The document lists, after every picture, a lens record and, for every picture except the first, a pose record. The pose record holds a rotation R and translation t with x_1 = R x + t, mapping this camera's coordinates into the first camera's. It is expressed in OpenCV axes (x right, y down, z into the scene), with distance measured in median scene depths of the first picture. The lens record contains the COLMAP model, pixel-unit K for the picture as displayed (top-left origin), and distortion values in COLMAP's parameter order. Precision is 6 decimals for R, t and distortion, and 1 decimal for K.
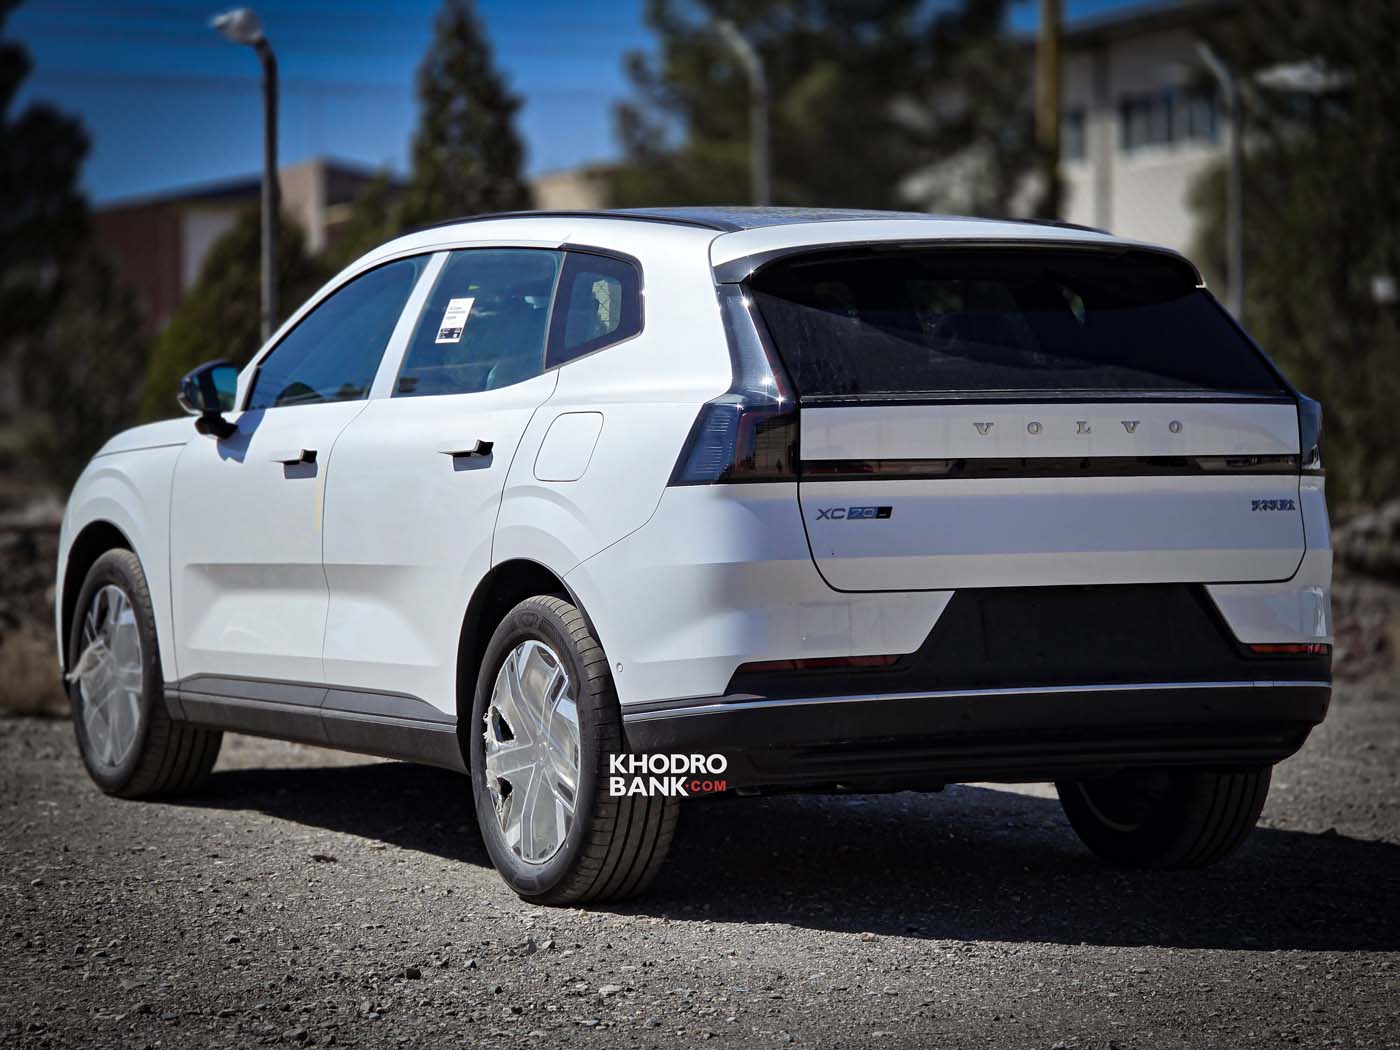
lens RADIAL K [[4511.8, 0, 700.0], [0, 4511.8, 525.0], [0, 0, 1]] dist [0.389493, -4.159614]
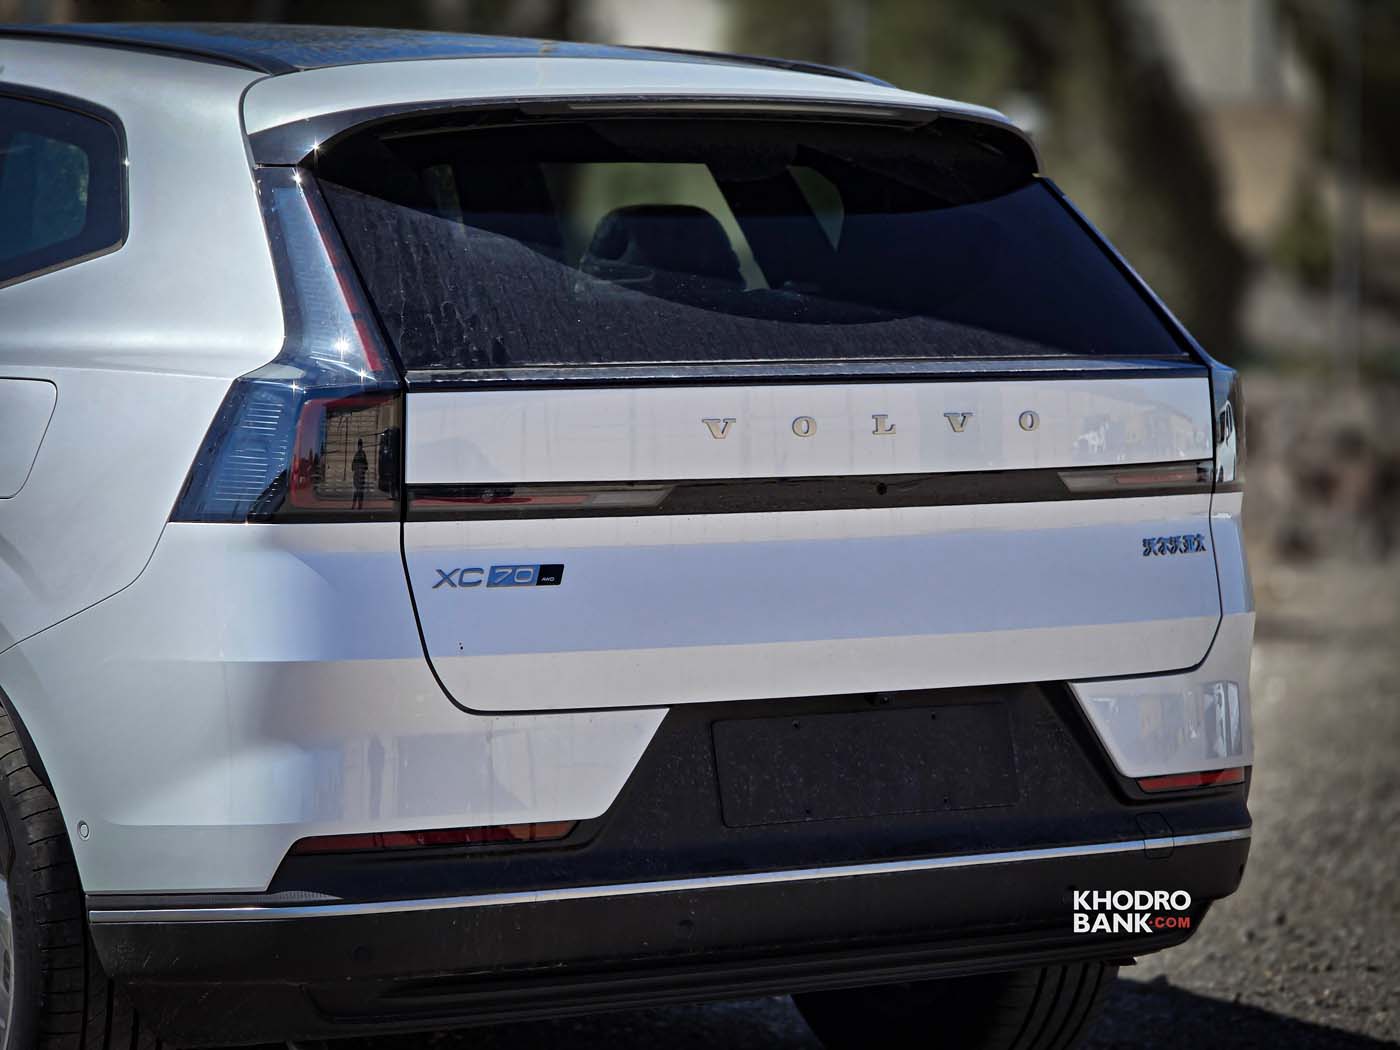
lens RADIAL K [[4511.8, 0, 700.0], [0, 4511.8, 525.0], [0, 0, 1]] dist [0.389493, -4.159614]
pose [[0.993171, 0.005343, 0.116548, -0.007419], [-0.010895, 0.998833, 0.047059, -0.035991], [-0.116161, -0.048008, 0.992070, 0.419415]]
